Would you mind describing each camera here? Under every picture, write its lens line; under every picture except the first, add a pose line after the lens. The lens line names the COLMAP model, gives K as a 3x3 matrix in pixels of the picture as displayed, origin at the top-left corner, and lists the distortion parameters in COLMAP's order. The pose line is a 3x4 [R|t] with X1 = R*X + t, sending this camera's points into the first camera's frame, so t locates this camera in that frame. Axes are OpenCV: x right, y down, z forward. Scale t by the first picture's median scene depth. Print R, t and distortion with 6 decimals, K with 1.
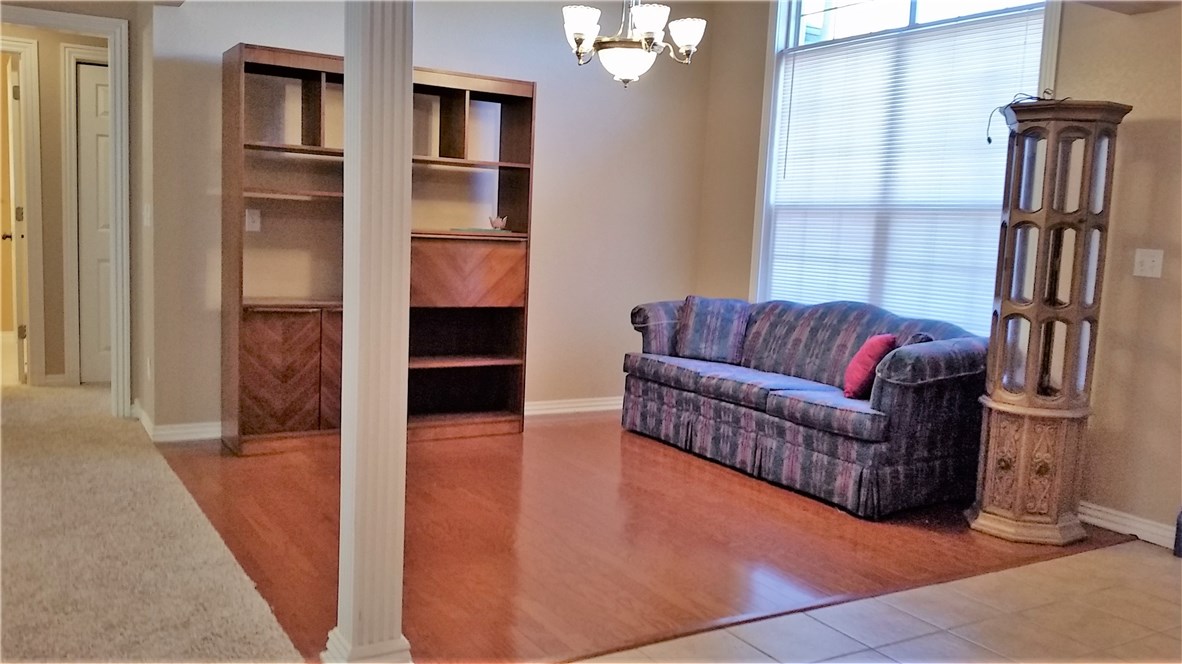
lens RADIAL K [[980.3, 0, 594.5], [0, 980.3, 332.1], [0, 0, 1]] dist [0.064984, -0.009700]
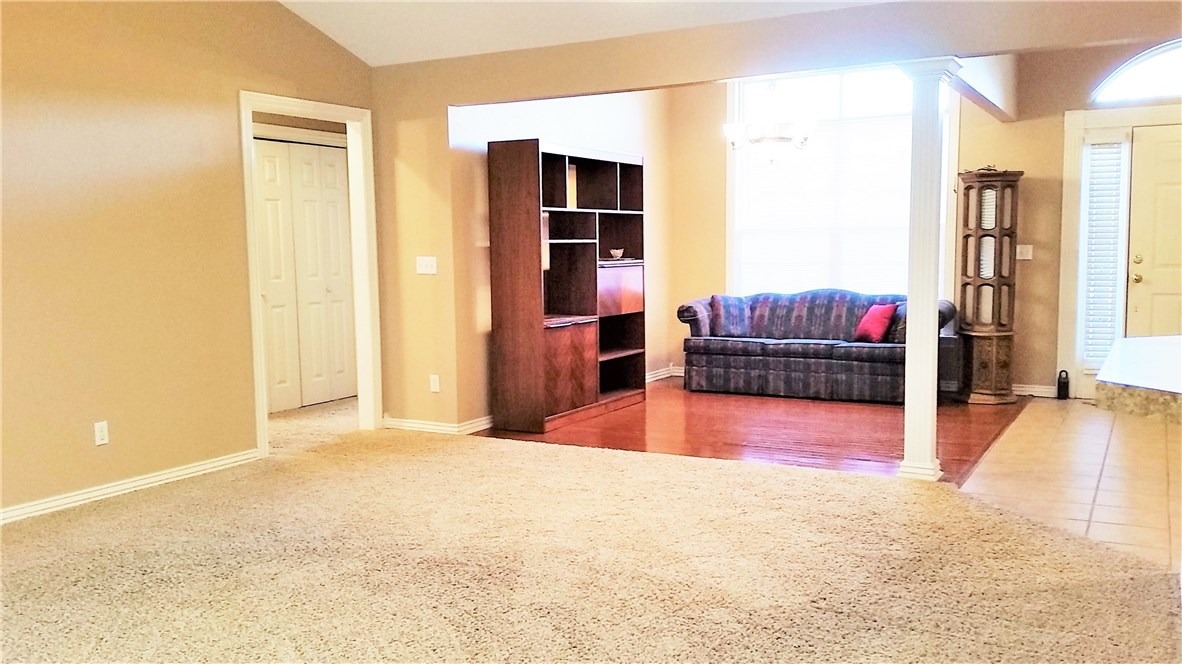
lens RADIAL K [[980.3, 0, 585.7], [0, 980.3, 334.3], [0, 0, 1]] dist [0.064984, -0.009700]
pose [[0.880642, -0.103858, 0.462259, -0.855206], [0.107742, 0.994015, 0.018073, -0.029512], [-0.461369, 0.033889, 0.886561, -0.235130]]
